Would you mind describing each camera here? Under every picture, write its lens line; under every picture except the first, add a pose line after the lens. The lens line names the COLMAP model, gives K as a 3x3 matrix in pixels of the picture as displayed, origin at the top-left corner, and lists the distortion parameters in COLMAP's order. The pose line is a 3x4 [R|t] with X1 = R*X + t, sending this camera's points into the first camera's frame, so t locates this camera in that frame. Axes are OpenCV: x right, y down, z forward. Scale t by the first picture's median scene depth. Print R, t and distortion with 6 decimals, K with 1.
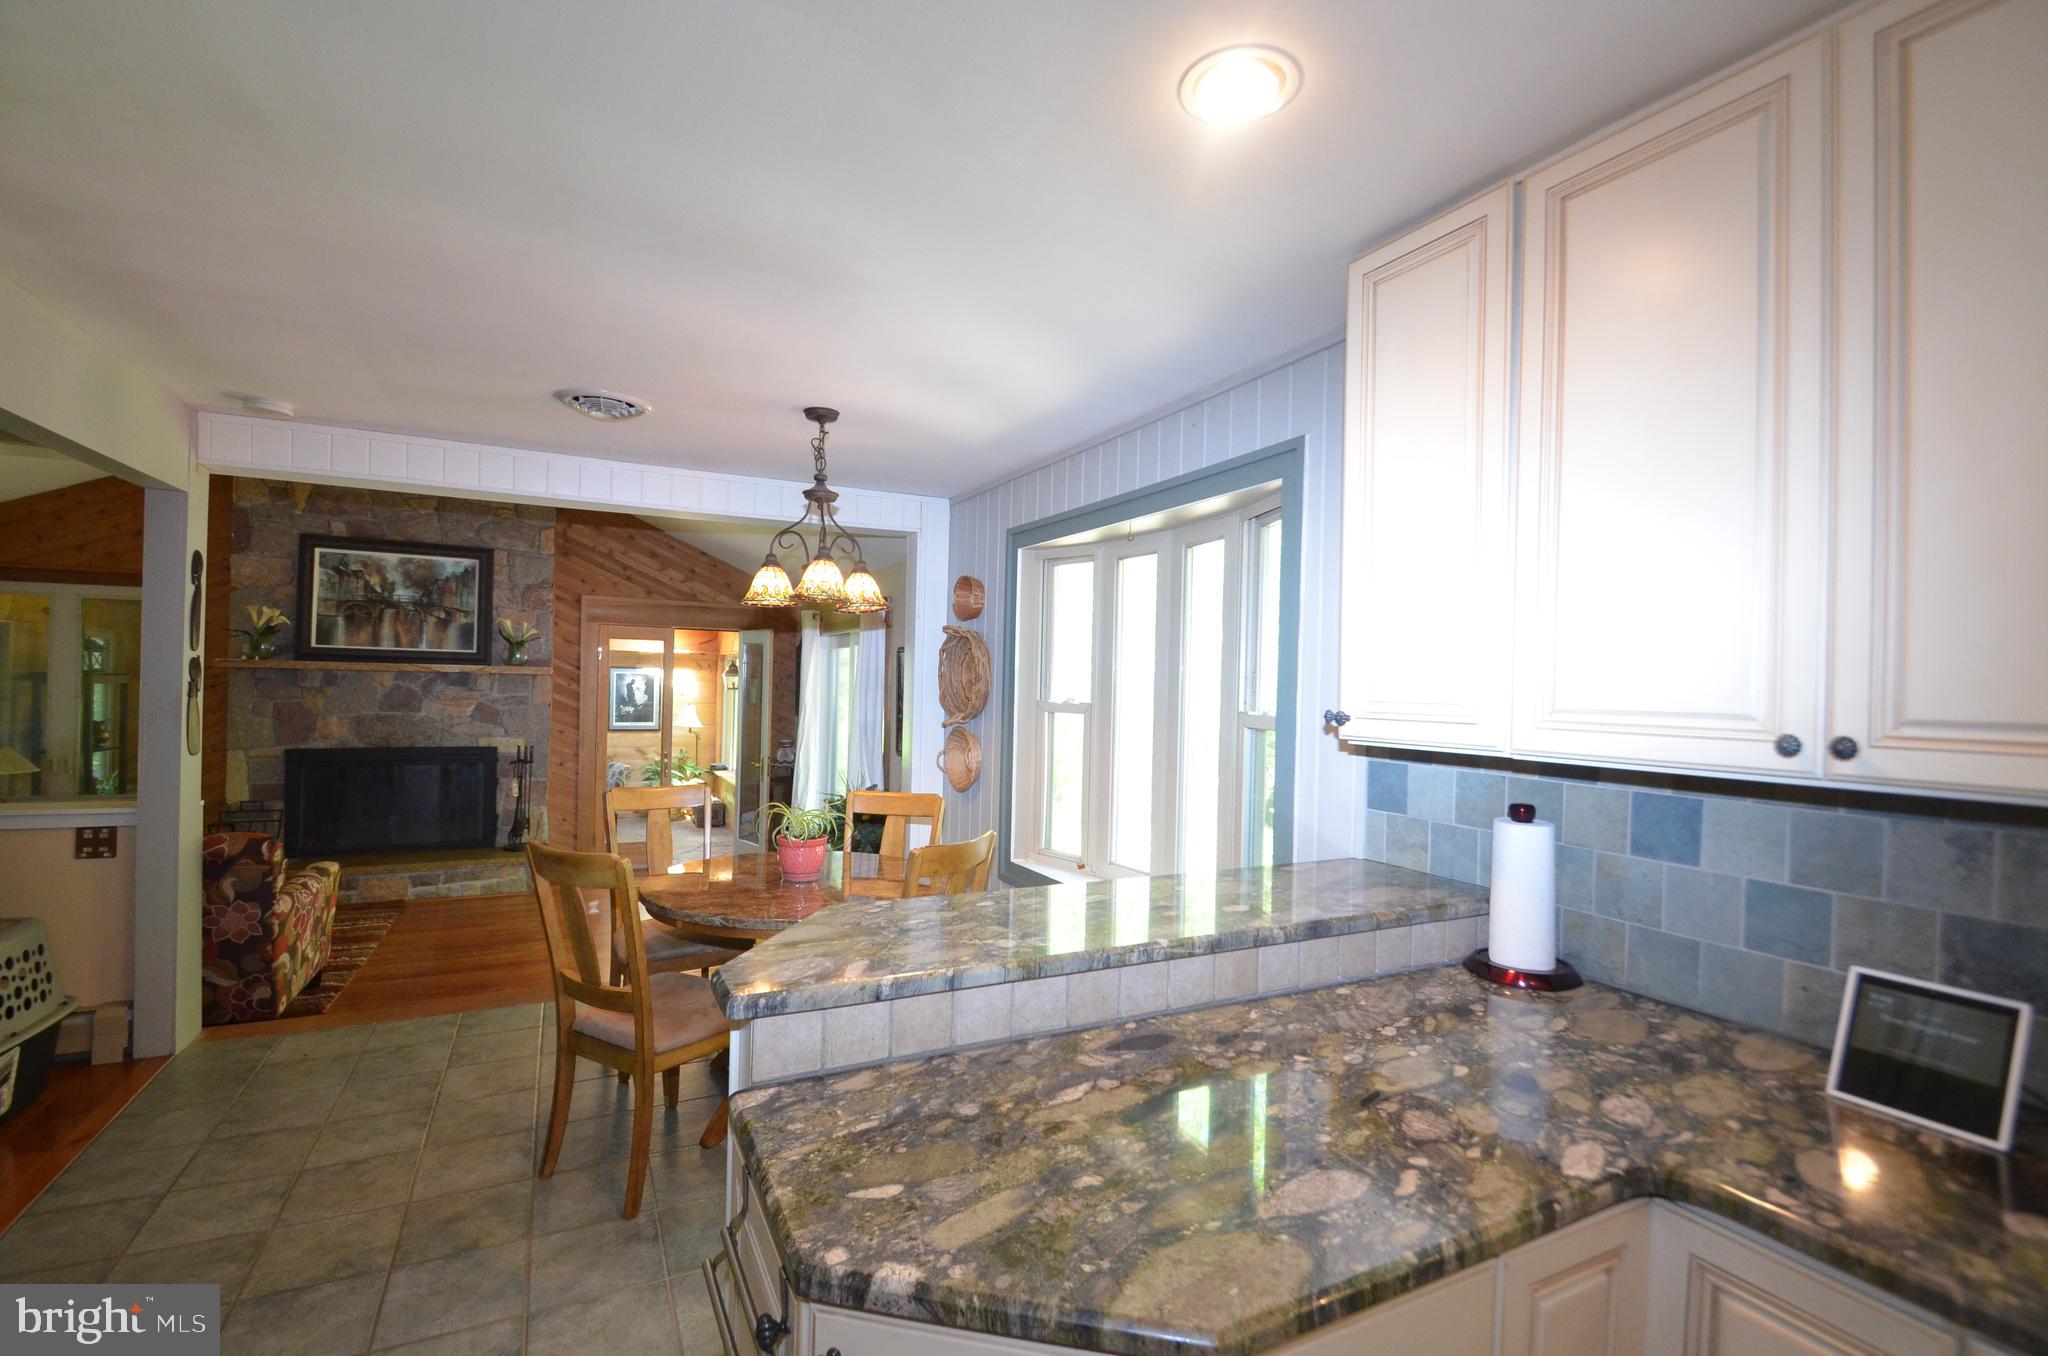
lens RADIAL K [[896.2, 0, 1028.3], [0, 896.2, 682.4], [0, 0, 1]] dist [0.006723, -0.010782]
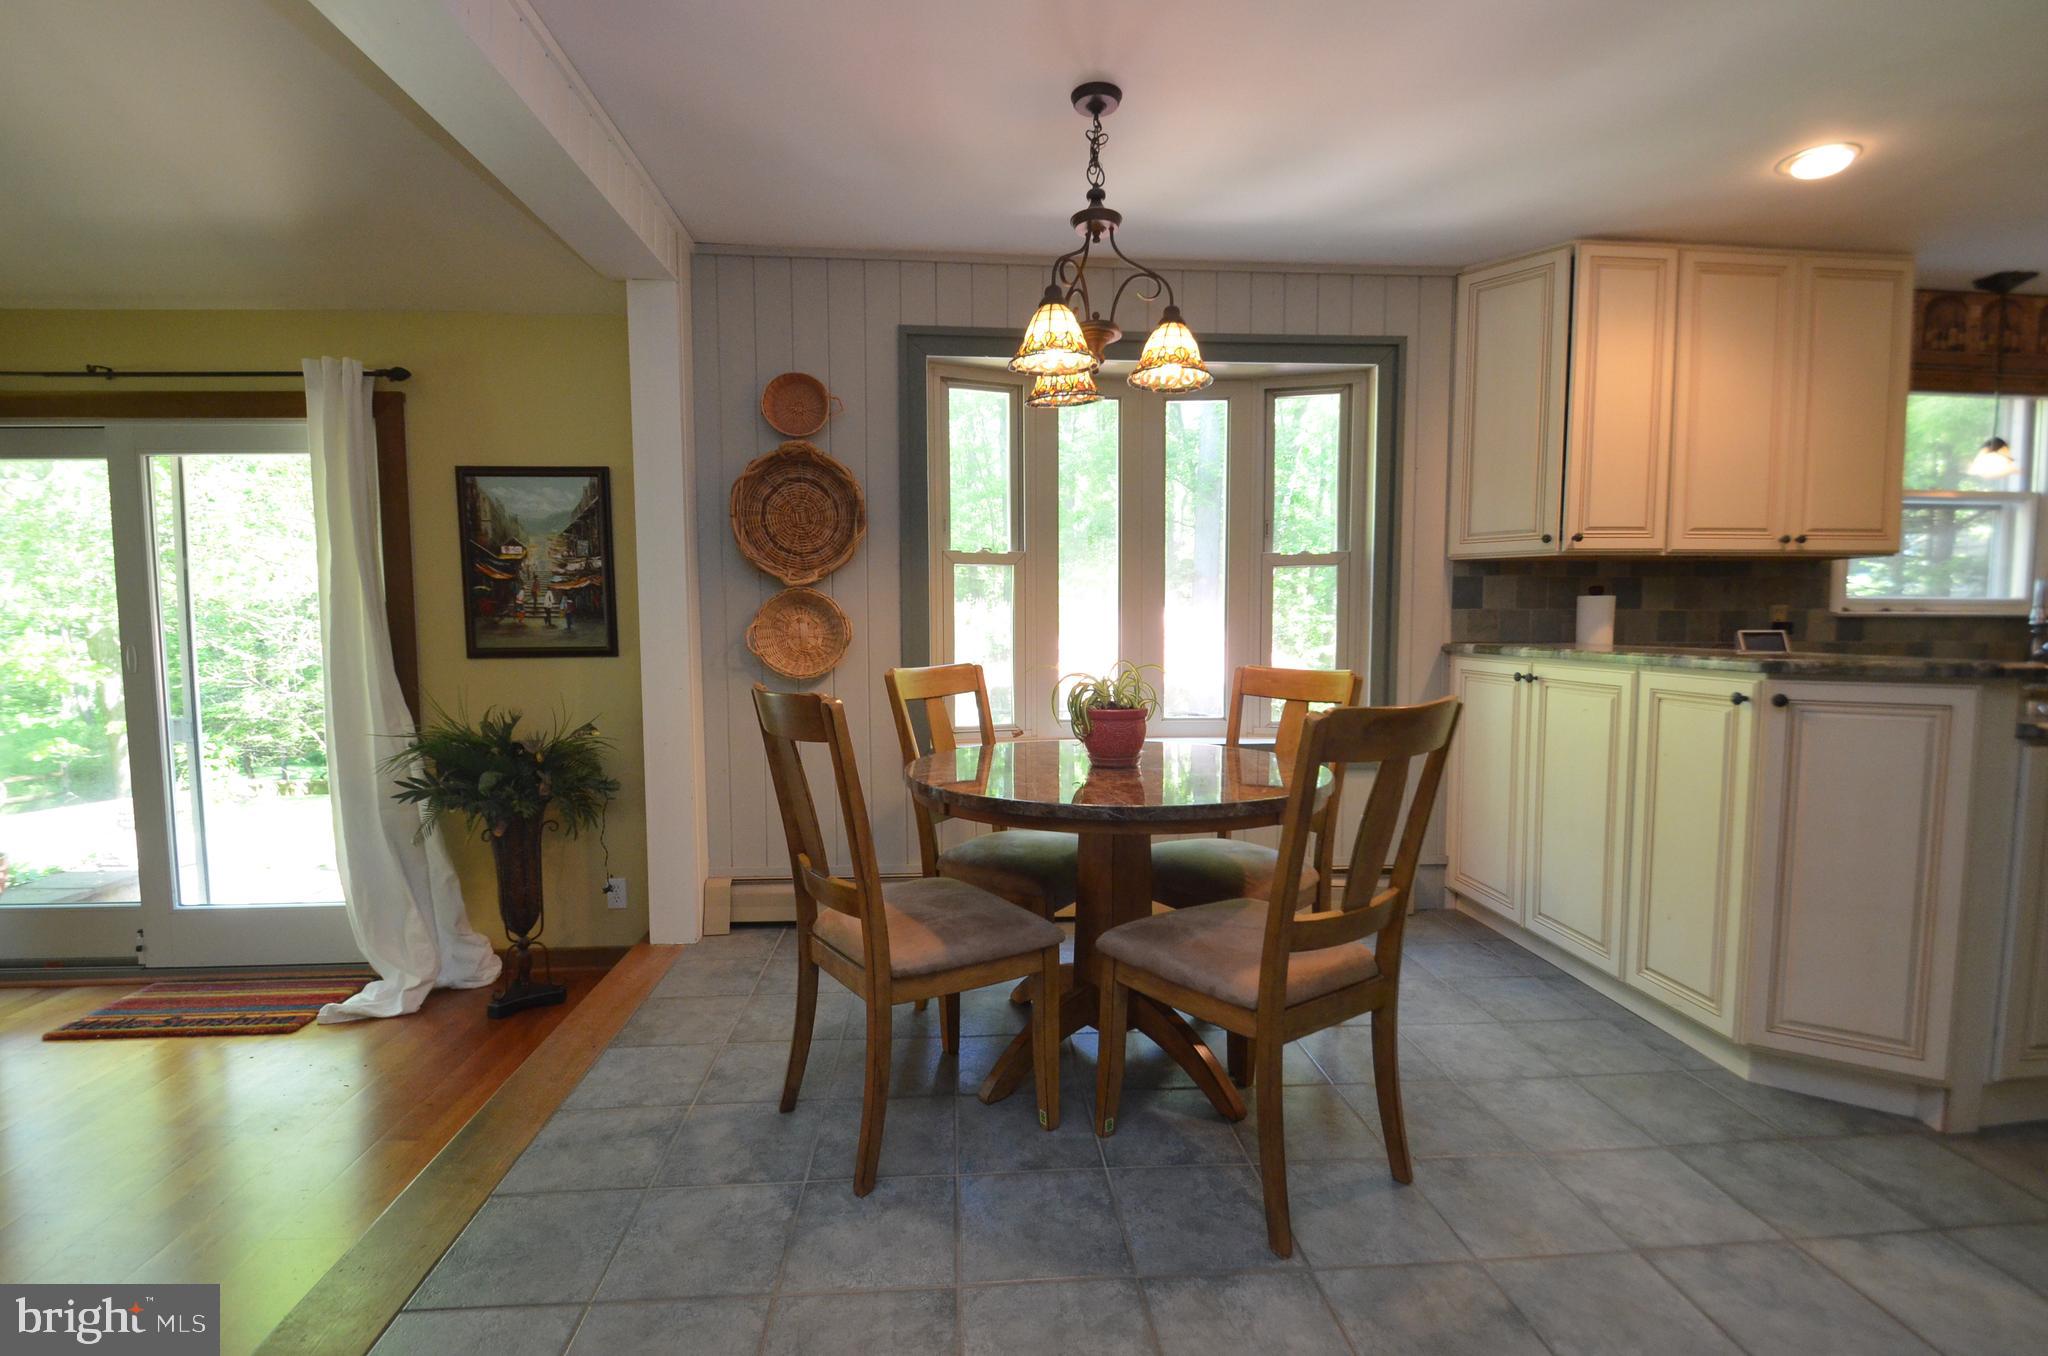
lens RADIAL K [[896.2, 0, 1013.1], [0, 896.2, 685.3], [0, 0, 1]] dist [0.006723, -0.010782]
pose [[0.398140, -0.093743, 0.912522, -0.460353], [0.008553, 0.995101, 0.098495, 0.040790], [-0.917285, -0.031410, 0.396992, 0.380066]]
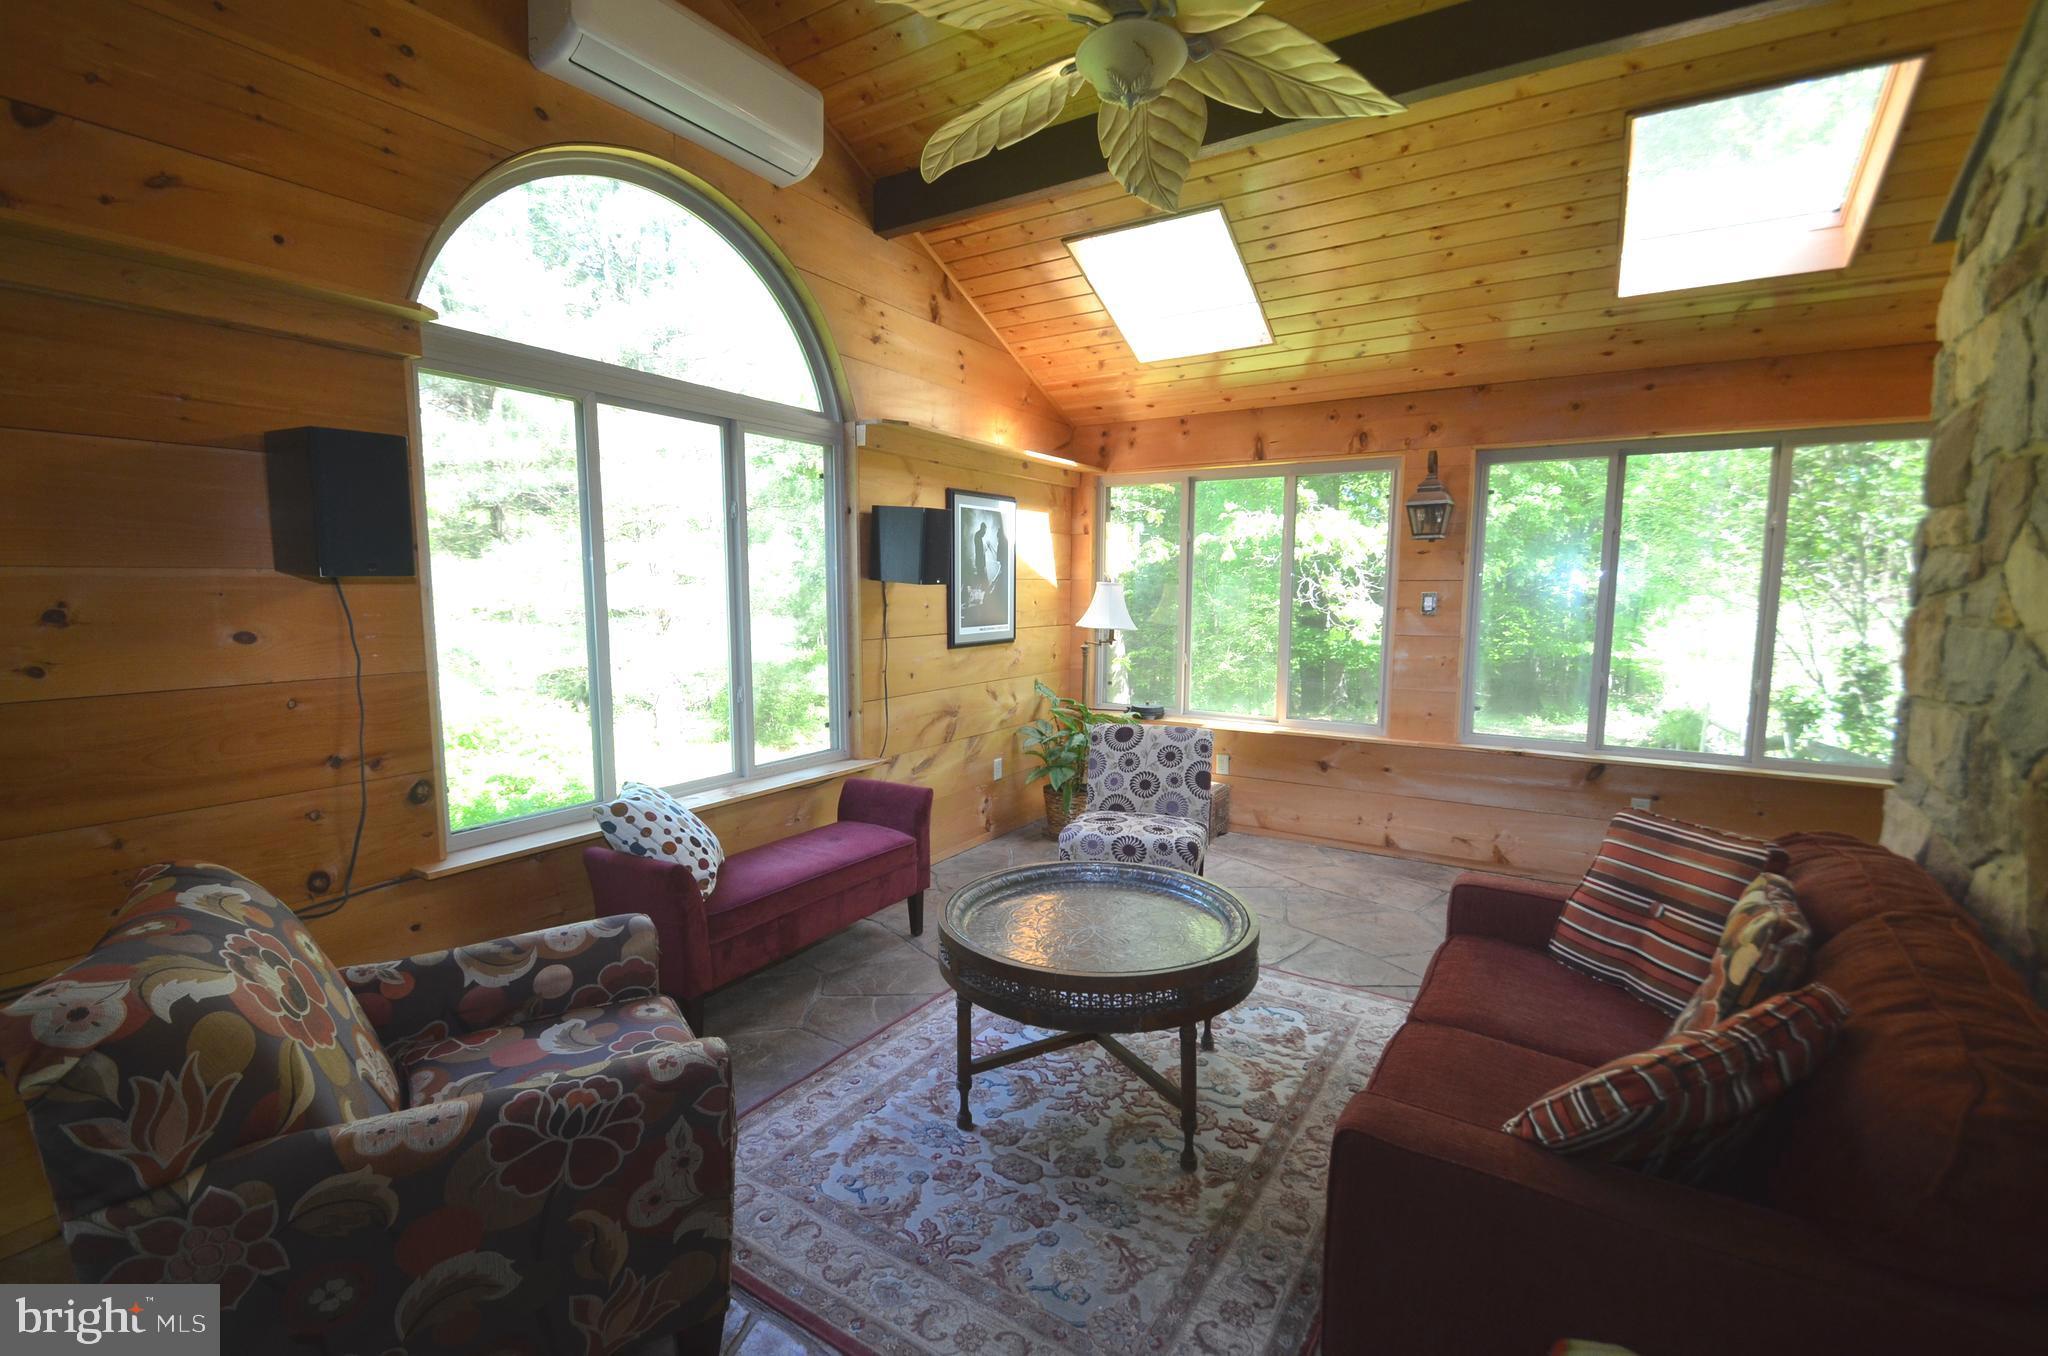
lens RADIAL K [[896.2, 0, 1017.5], [0, 896.2, 681.0], [0, 0, 1]] dist [0.006723, -0.010782]
pose [[0.866288, -0.069667, 0.494663, -1.124857], [0.010929, 0.992634, 0.120659, 0.034396], [-0.499425, -0.099119, 0.860668, 1.121960]]
